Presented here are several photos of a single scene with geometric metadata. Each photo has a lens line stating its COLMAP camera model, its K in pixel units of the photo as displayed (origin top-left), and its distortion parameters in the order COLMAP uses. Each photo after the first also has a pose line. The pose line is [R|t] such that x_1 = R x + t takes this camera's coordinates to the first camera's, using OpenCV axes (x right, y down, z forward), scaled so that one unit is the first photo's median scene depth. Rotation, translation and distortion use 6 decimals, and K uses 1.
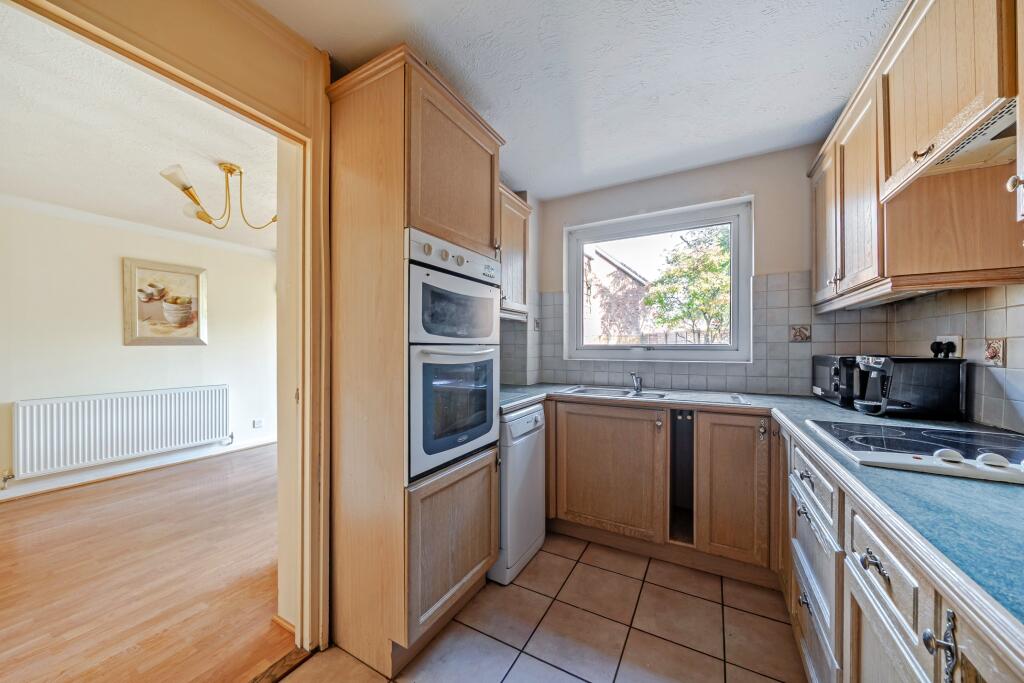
lens RADIAL K [[358.1, 0, 514.0], [0, 358.1, 347.3], [0, 0, 1]] dist [-0.004833, -0.000412]
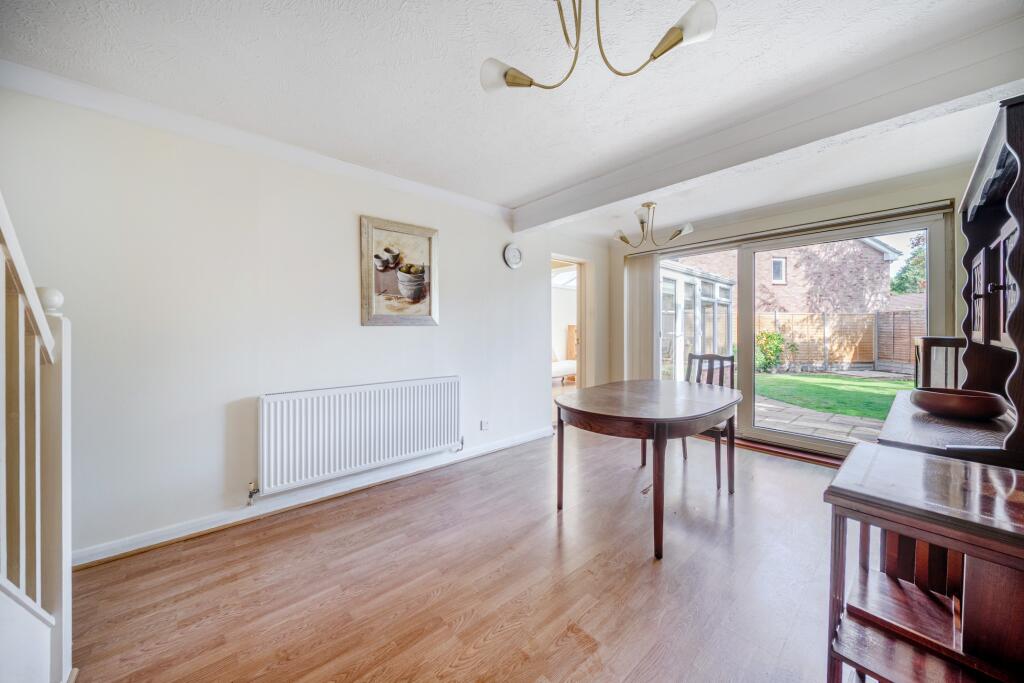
lens RADIAL K [[358.1, 0, 525.0], [0, 358.1, 329.4], [0, 0, 1]] dist [-0.004833, -0.000412]
pose [[0.946011, 0.001123, -0.324132, -0.456932], [-0.001478, 0.999999, -0.000848, 0.002617], [0.324131, 0.001281, 0.946011, 0.337254]]
